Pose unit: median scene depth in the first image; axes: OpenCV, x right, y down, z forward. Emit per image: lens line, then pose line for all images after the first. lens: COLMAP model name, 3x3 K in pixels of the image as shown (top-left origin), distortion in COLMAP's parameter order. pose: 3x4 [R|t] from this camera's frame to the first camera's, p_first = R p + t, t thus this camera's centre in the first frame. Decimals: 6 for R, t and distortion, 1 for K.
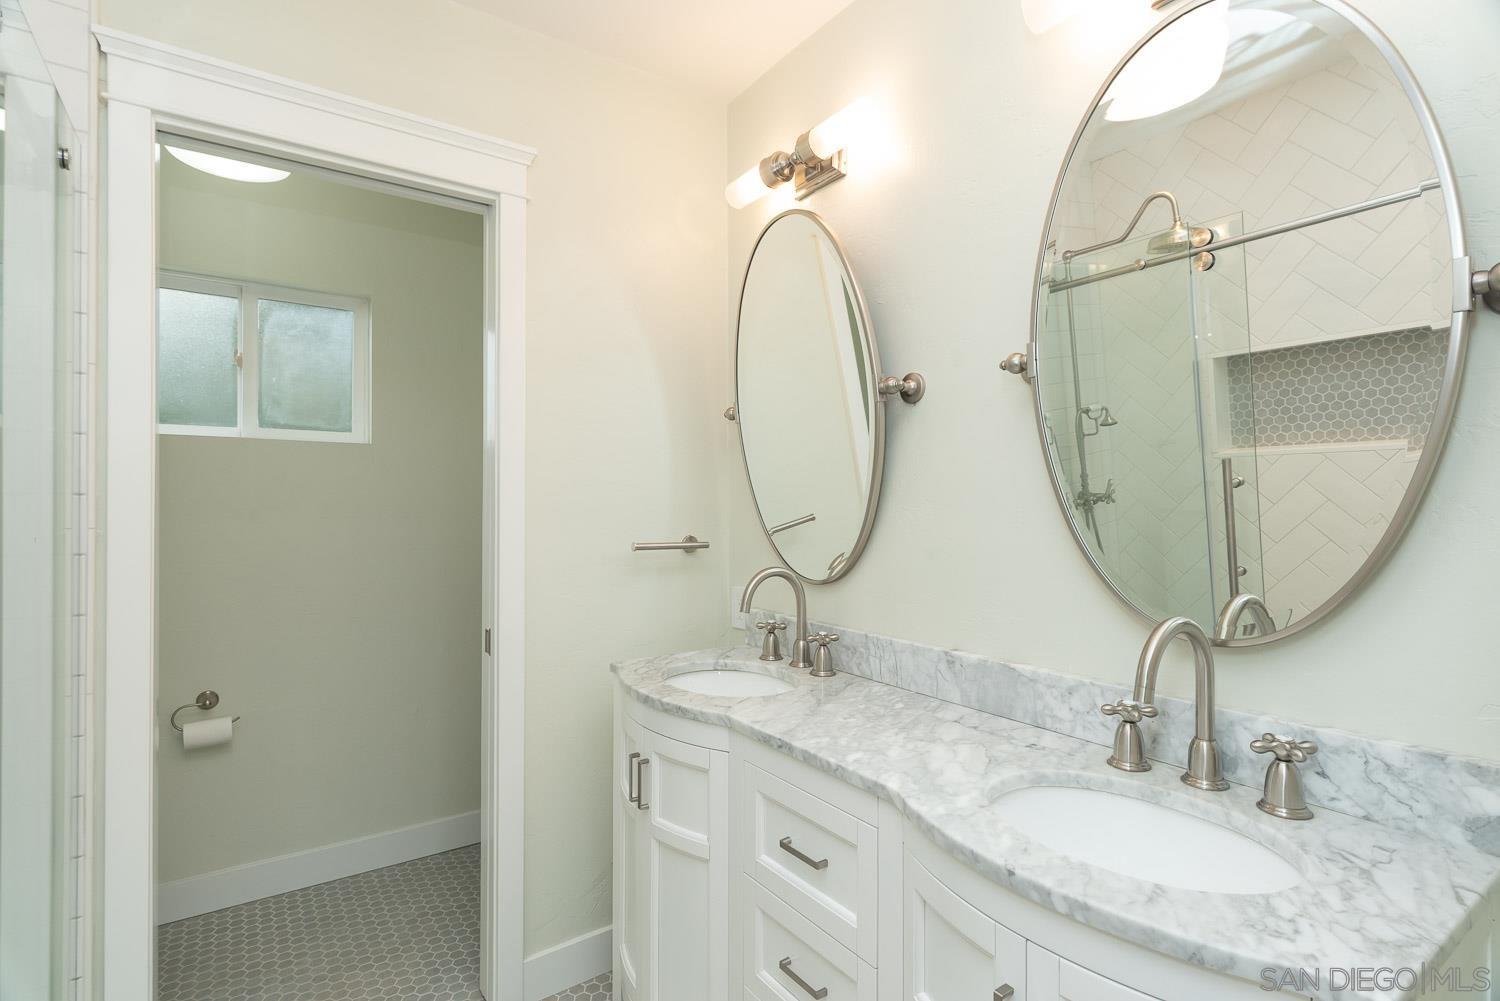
lens RADIAL K [[729.5, 0, 750.5], [0, 729.5, 499.2], [0, 0, 1]] dist [0.003008, 0.000193]
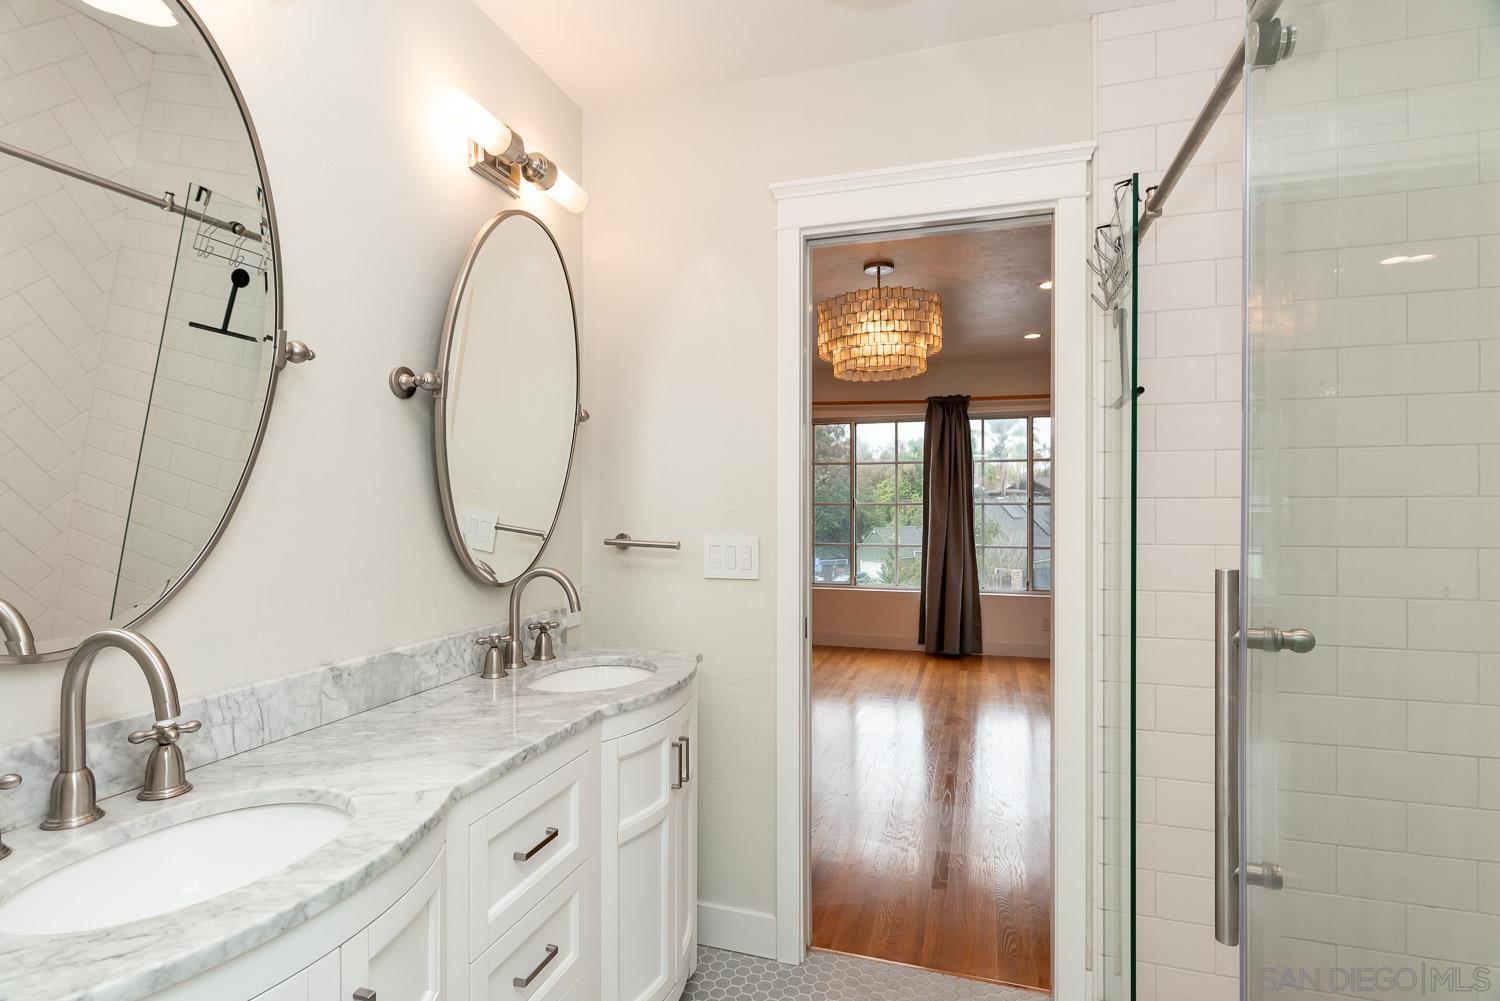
lens RADIAL K [[729.5, 0, 749.9], [0, 729.5, 495.9], [0, 0, 1]] dist [0.003008, 0.000193]
pose [[-0.611426, 0.009746, 0.791241, -0.831420], [-0.001925, 0.999903, -0.013804, 0.012095], [-0.791299, -0.009964, -0.611348, 1.264954]]
